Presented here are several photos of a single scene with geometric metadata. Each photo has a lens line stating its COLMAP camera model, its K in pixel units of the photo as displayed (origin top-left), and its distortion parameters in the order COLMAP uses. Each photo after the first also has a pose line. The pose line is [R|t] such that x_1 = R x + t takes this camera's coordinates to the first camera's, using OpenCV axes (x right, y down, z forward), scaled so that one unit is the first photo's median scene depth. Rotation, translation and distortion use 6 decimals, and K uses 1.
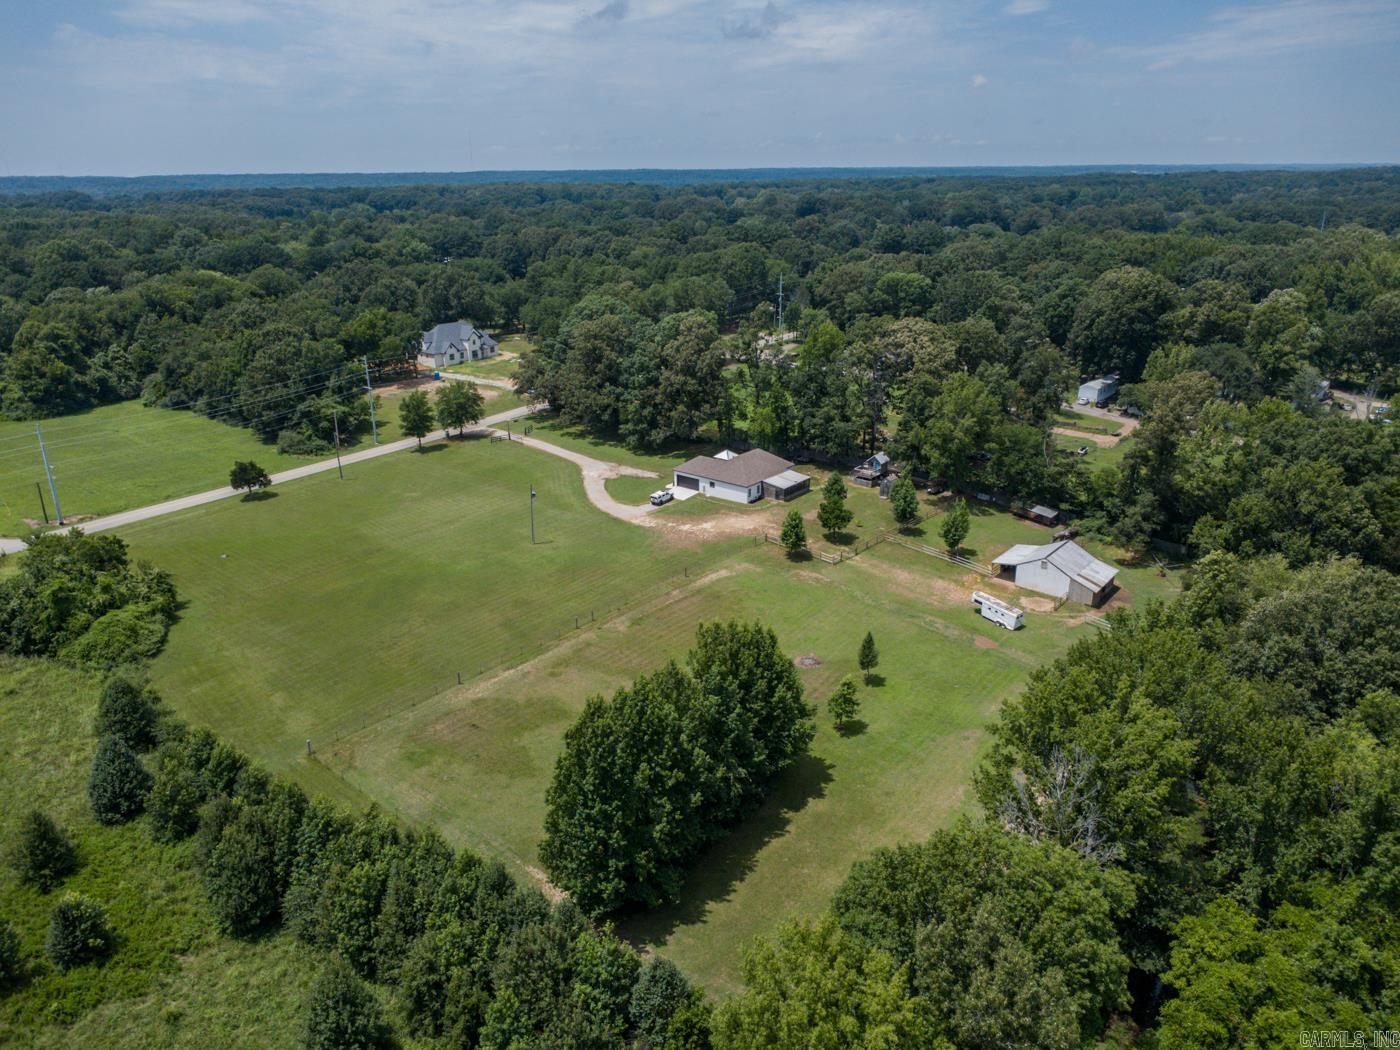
lens RADIAL K [[998.2, 0, 700.0], [0, 998.2, 525.0], [0, 0, 1]] dist [0.007408, 0.000809]
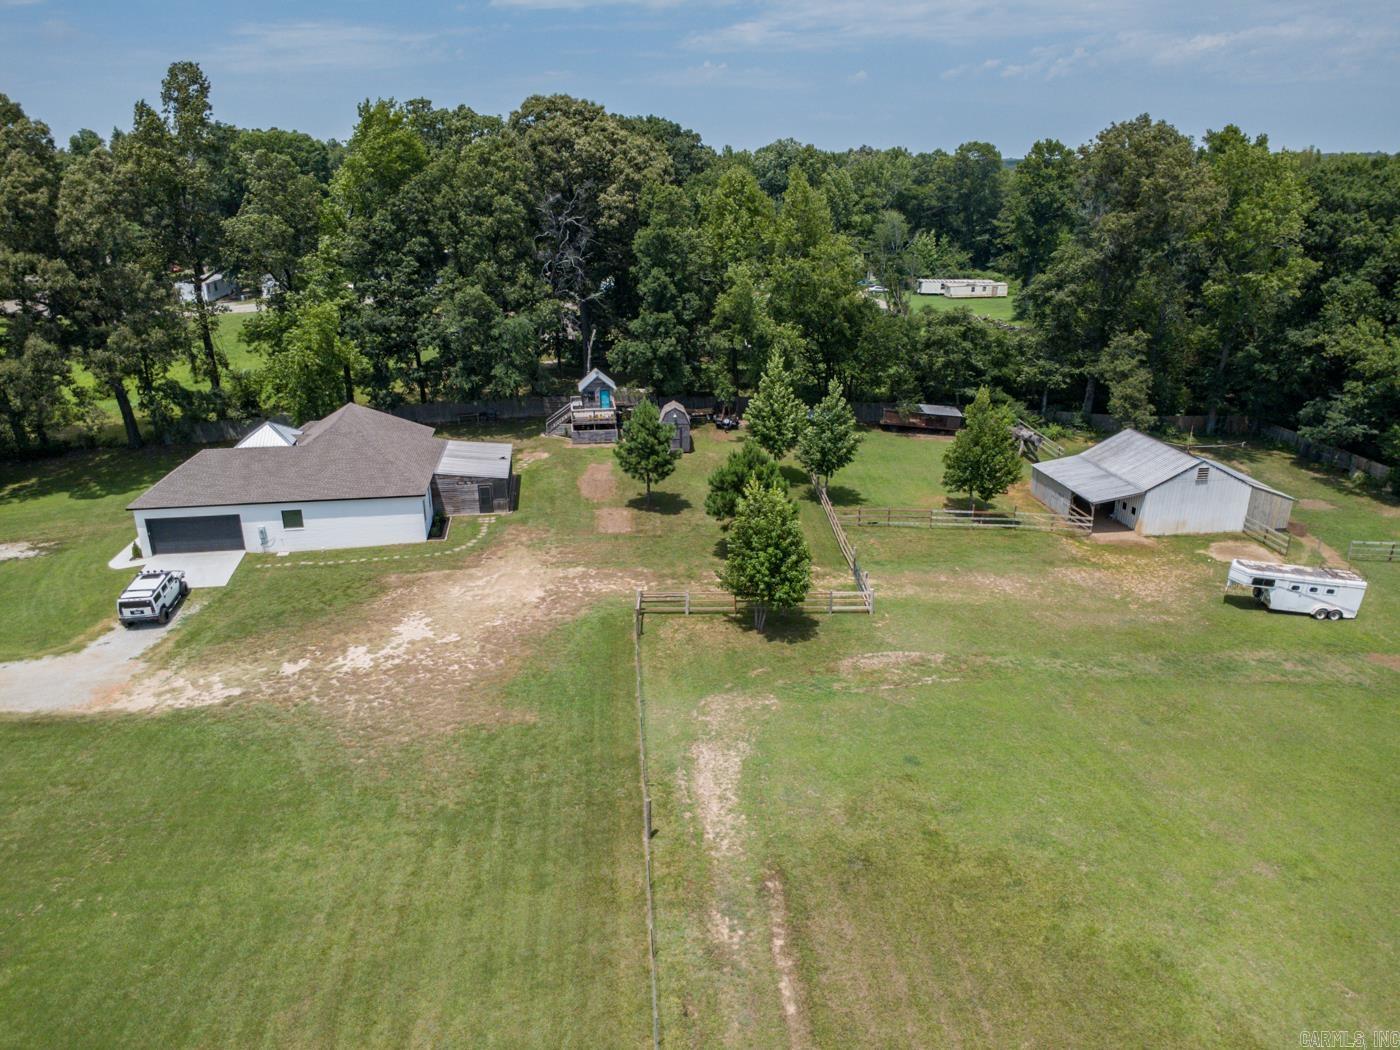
lens RADIAL K [[998.2, 0, 700.0], [0, 998.2, 525.0], [0, 0, 1]] dist [0.007408, 0.000809]
pose [[0.681409, -0.245352, 0.689553, -0.128470], [0.253306, 0.962971, 0.092324, -0.034468], [-0.686672, 0.111758, 0.718326, 0.658056]]
